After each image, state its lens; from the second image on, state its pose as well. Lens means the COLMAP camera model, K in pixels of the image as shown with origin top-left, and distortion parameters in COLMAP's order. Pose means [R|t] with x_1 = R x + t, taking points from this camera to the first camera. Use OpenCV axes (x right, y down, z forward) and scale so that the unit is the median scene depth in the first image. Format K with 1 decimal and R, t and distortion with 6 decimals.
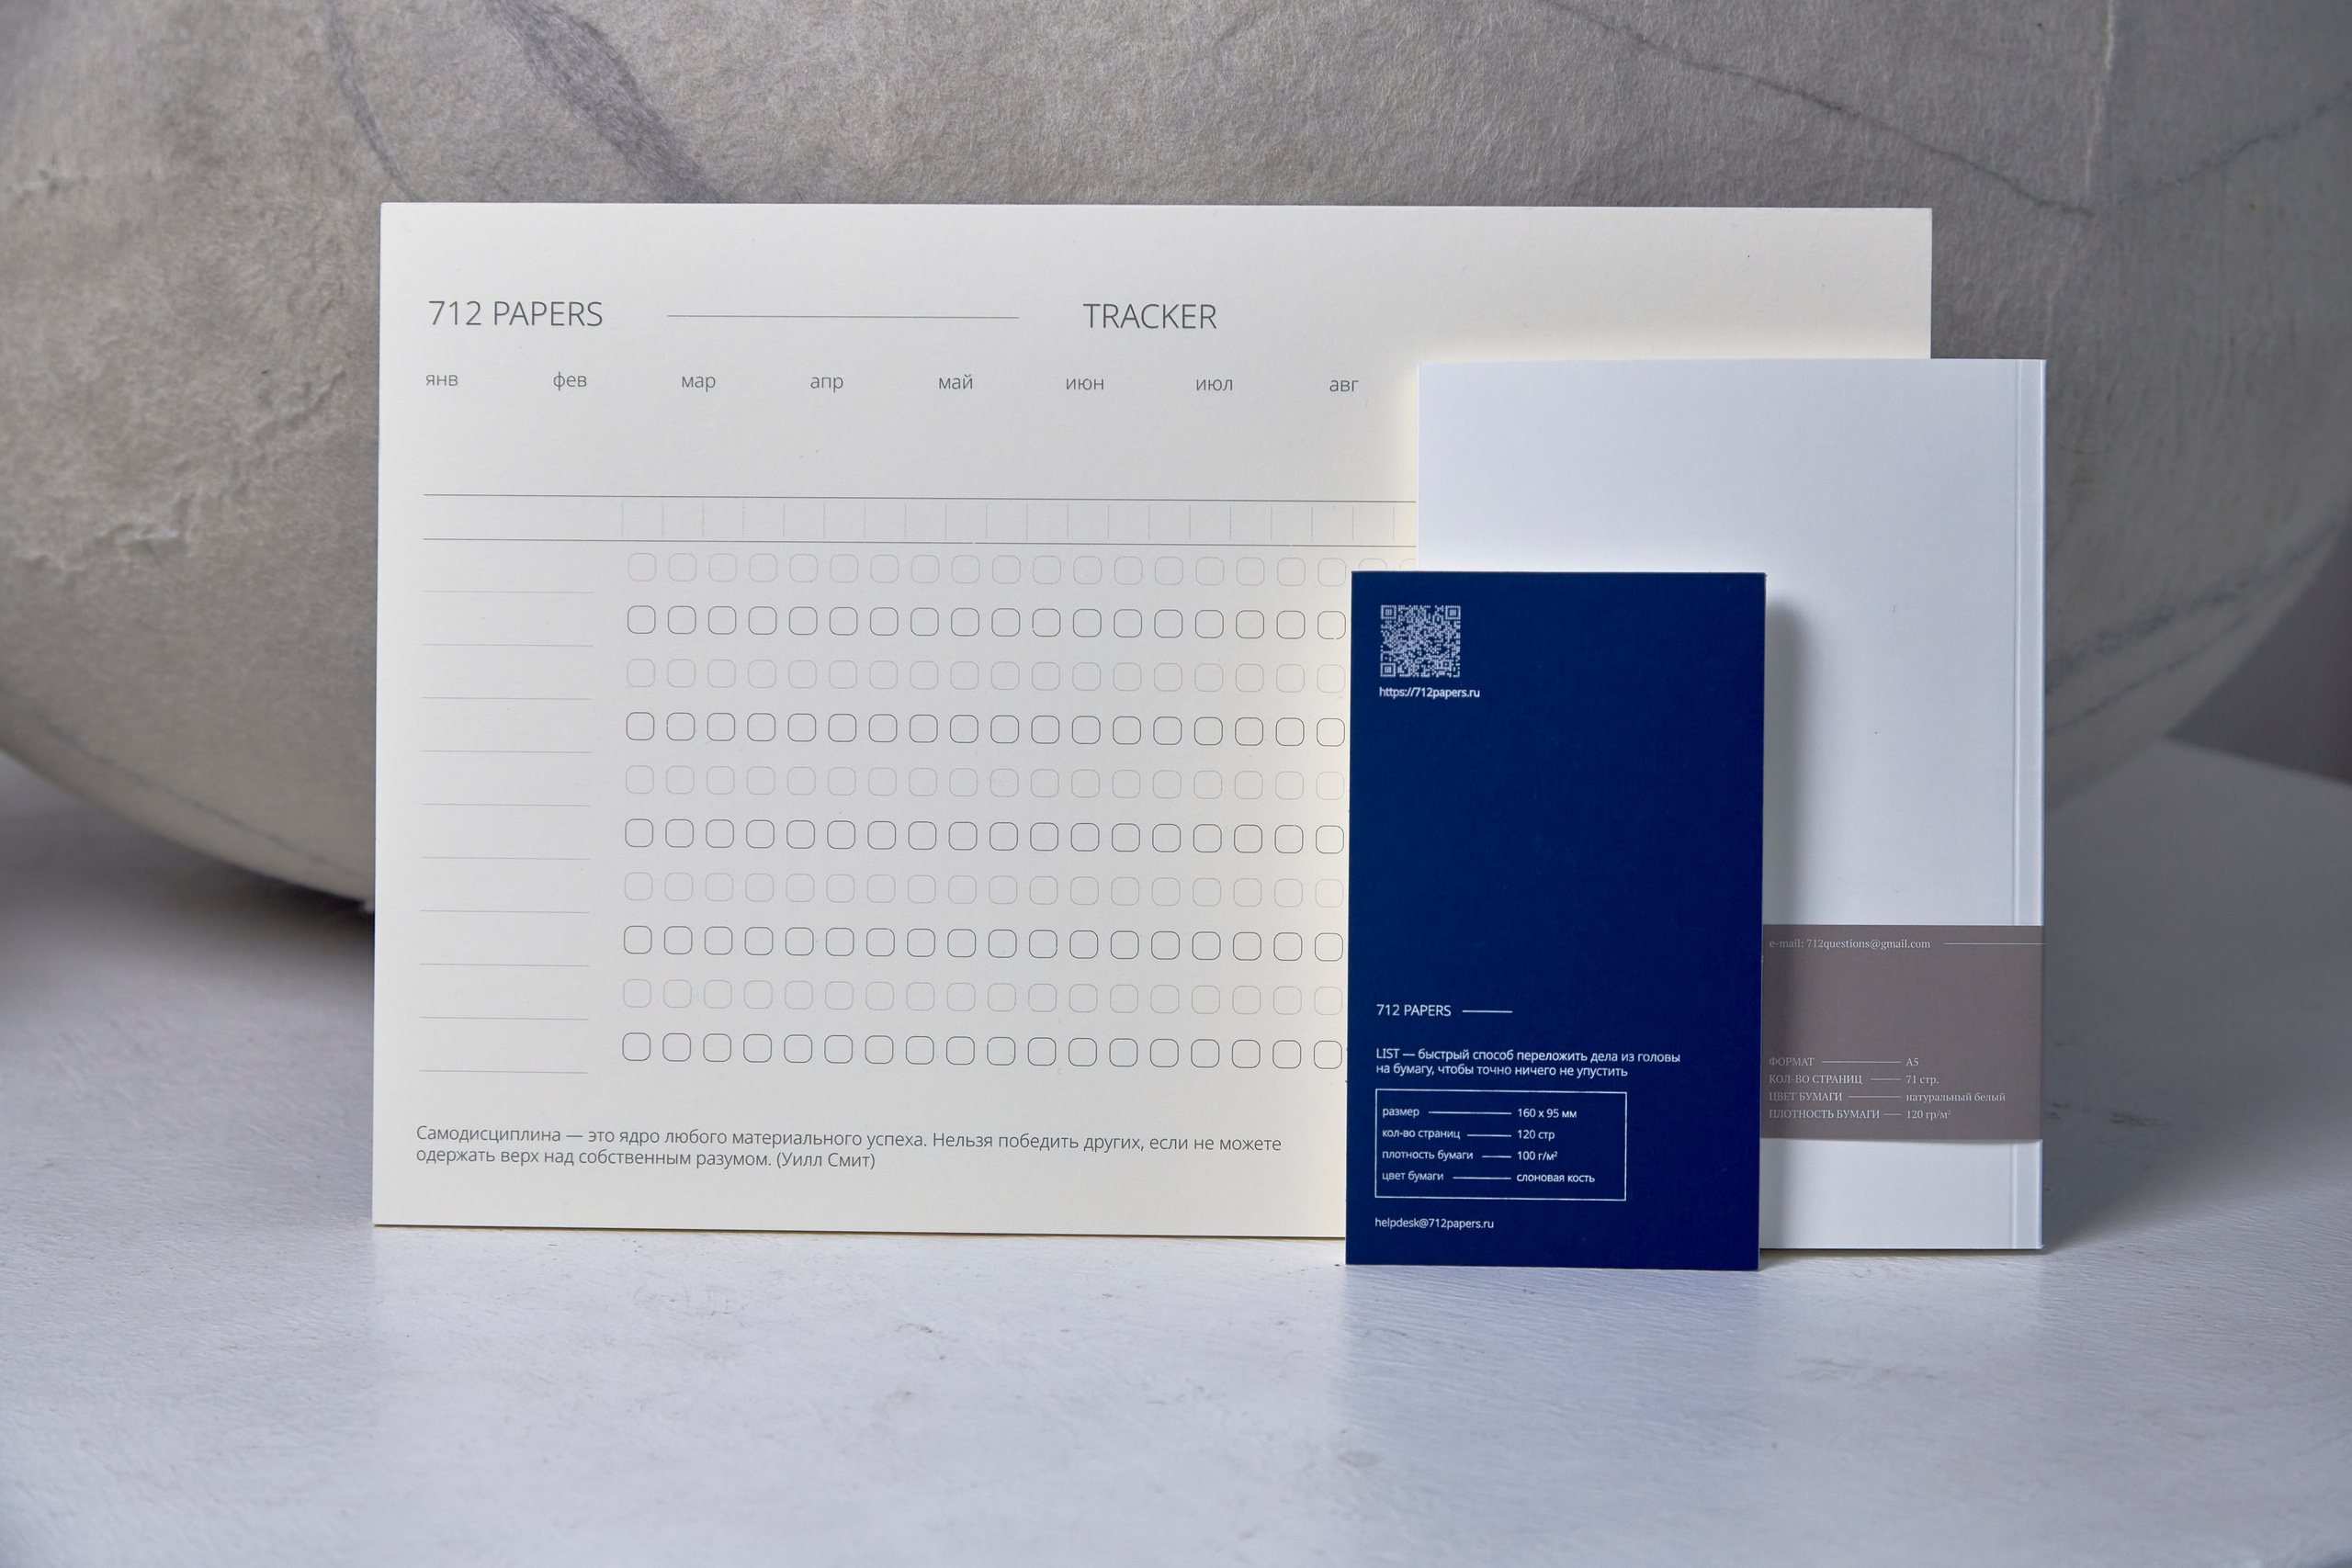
lens RADIAL K [[4673.8, 0, 1197.2], [0, 4673.8, 786.2], [0, 0, 1]] dist [-0.078054, 0.000000]
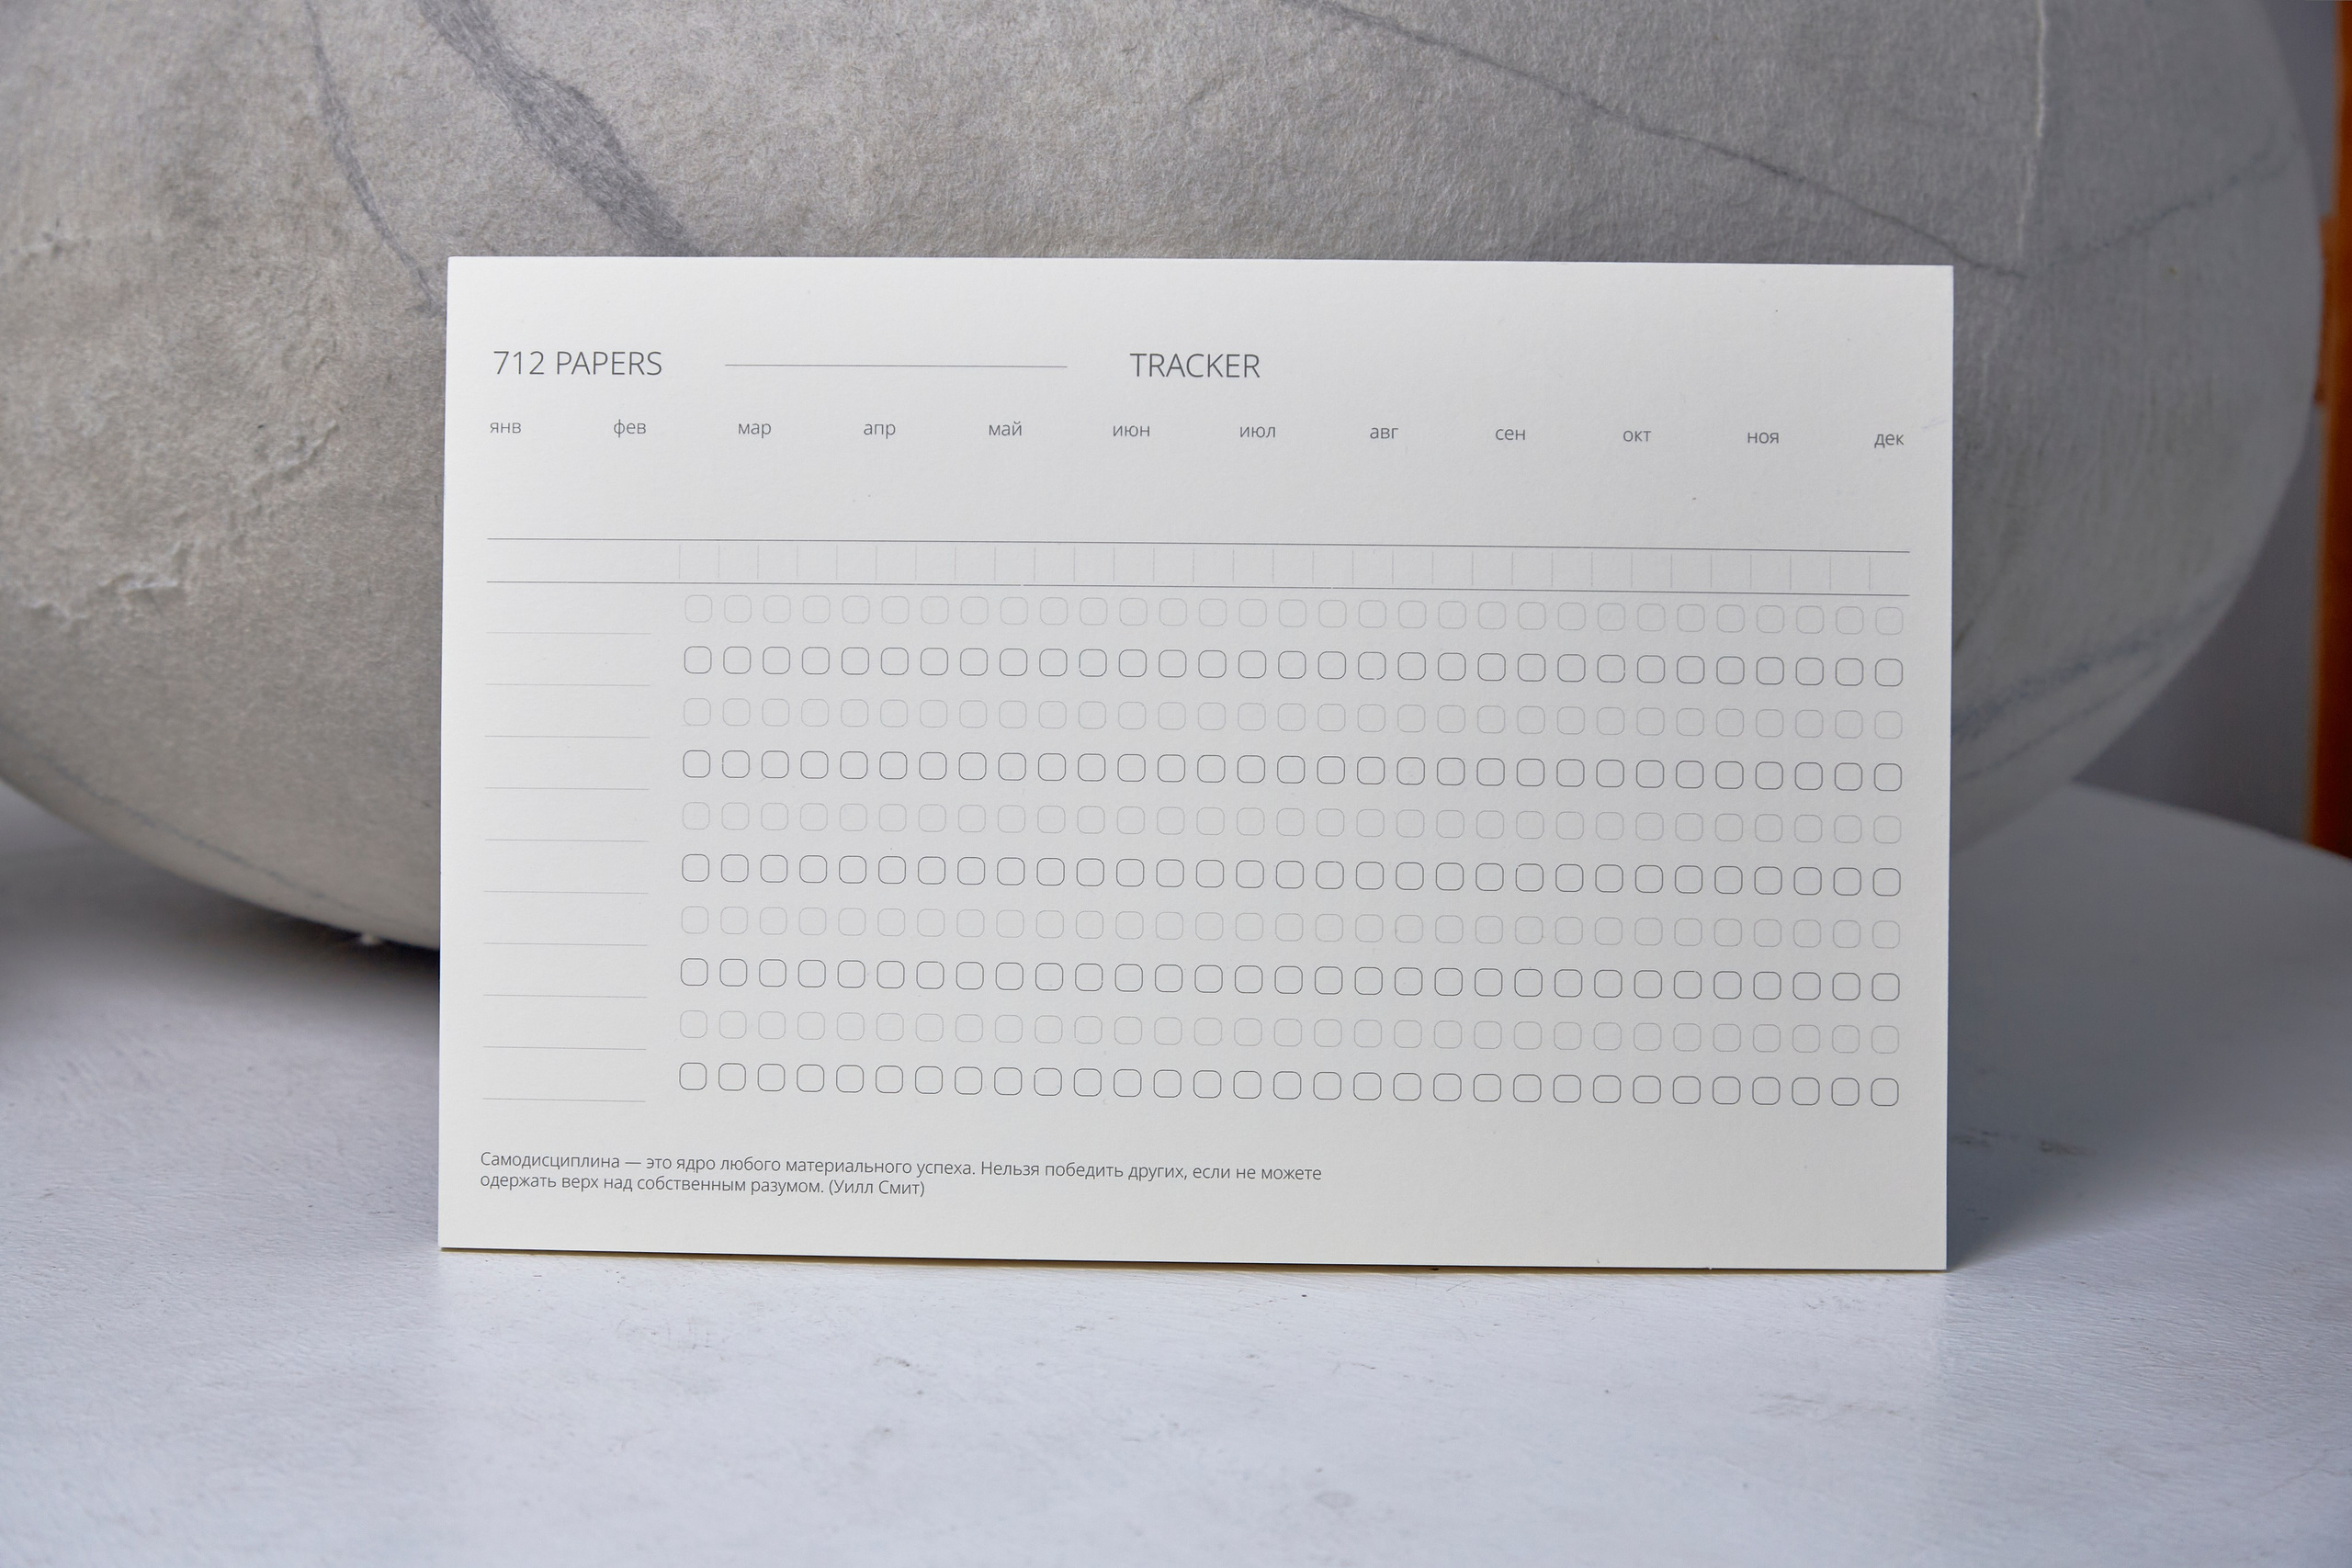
lens RADIAL K [[4066.2, 0, 1175.5], [0, 4066.2, 782.1], [0, 0, 1]] dist [-0.059549, 0.000000]
pose [[0.999897, 0.000297, 0.014371, -0.010359], [-0.000188, 0.999971, -0.007591, -0.003295], [-0.014373, 0.007588, 0.999868, 0.100900]]
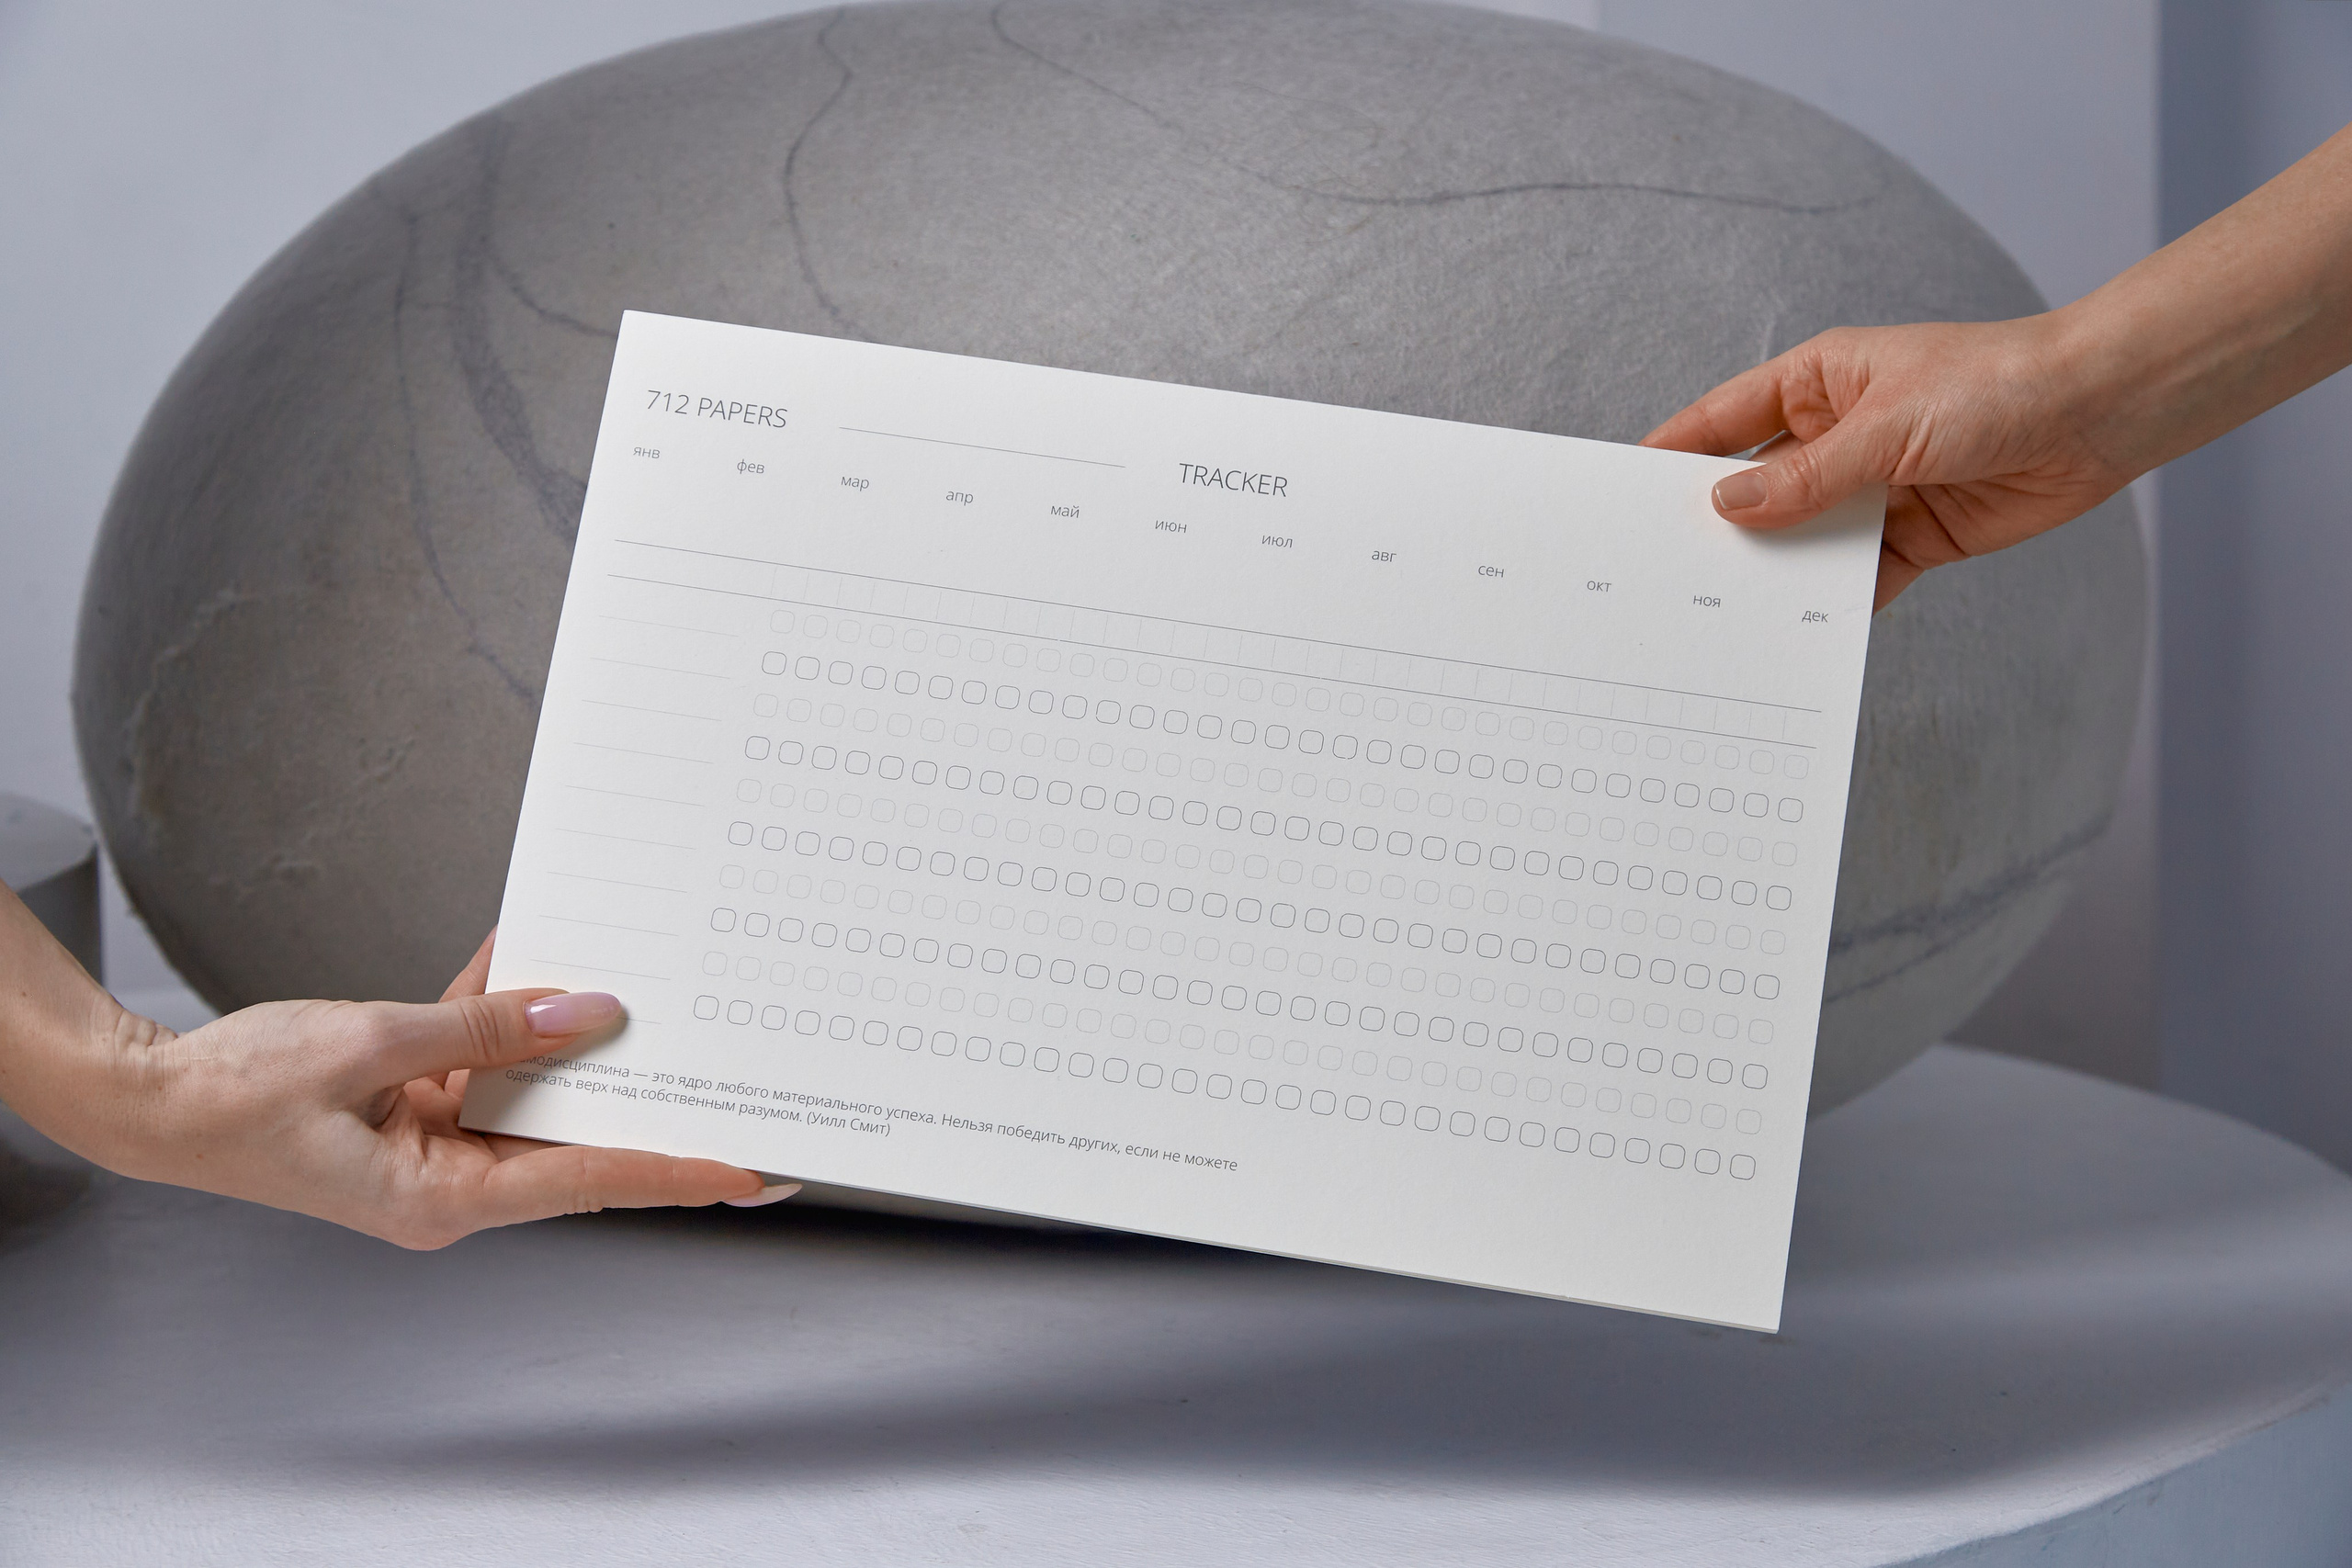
lens RADIAL K [[4532.2, 0, 1190.8], [0, 4532.2, 771.0], [0, 0, 1]] dist [-0.079737, 0.000000]
pose [[0.986452, 0.002962, -0.164025, 0.254189], [-0.019523, 0.994851, -0.099449, 0.045525], [0.162886, 0.101304, 0.981430, -0.243959]]
